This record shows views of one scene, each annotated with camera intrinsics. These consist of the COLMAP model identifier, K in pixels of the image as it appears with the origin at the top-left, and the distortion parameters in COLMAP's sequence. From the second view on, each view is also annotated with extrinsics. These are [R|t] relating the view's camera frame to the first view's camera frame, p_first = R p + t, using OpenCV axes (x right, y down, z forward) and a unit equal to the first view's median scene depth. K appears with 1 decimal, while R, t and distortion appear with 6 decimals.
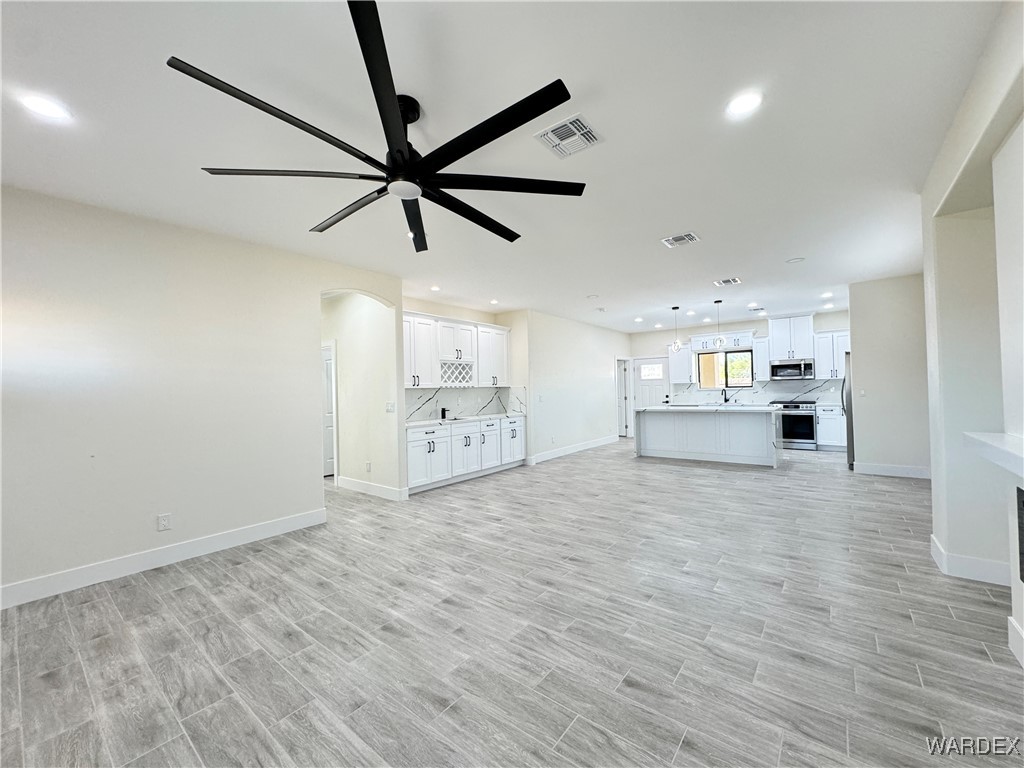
lens RADIAL K [[407.4, 0, 518.4], [0, 407.4, 385.0], [0, 0, 1]] dist [0.000409, 0.000067]
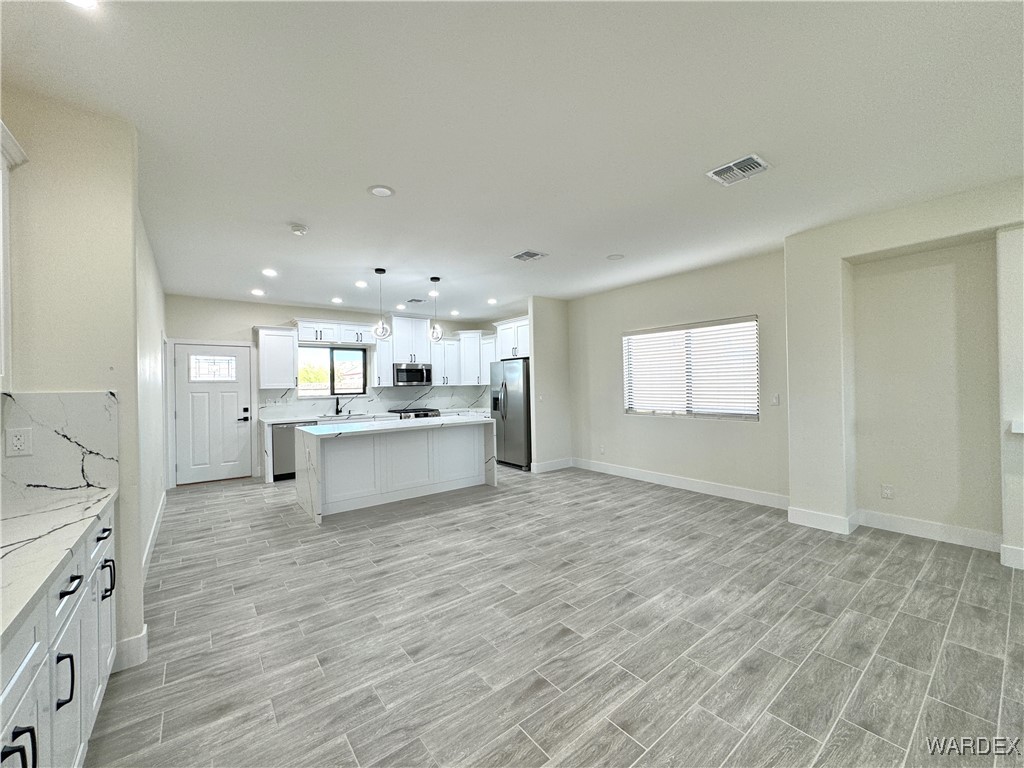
lens RADIAL K [[407.4, 0, 511.4], [0, 407.4, 381.3], [0, 0, 1]] dist [0.000409, 0.000067]
pose [[0.243945, 0.027385, 0.969402, -0.166534], [0.001257, 0.999591, -0.028554, 0.003628], [-0.969788, 0.008184, 0.243811, 0.585615]]
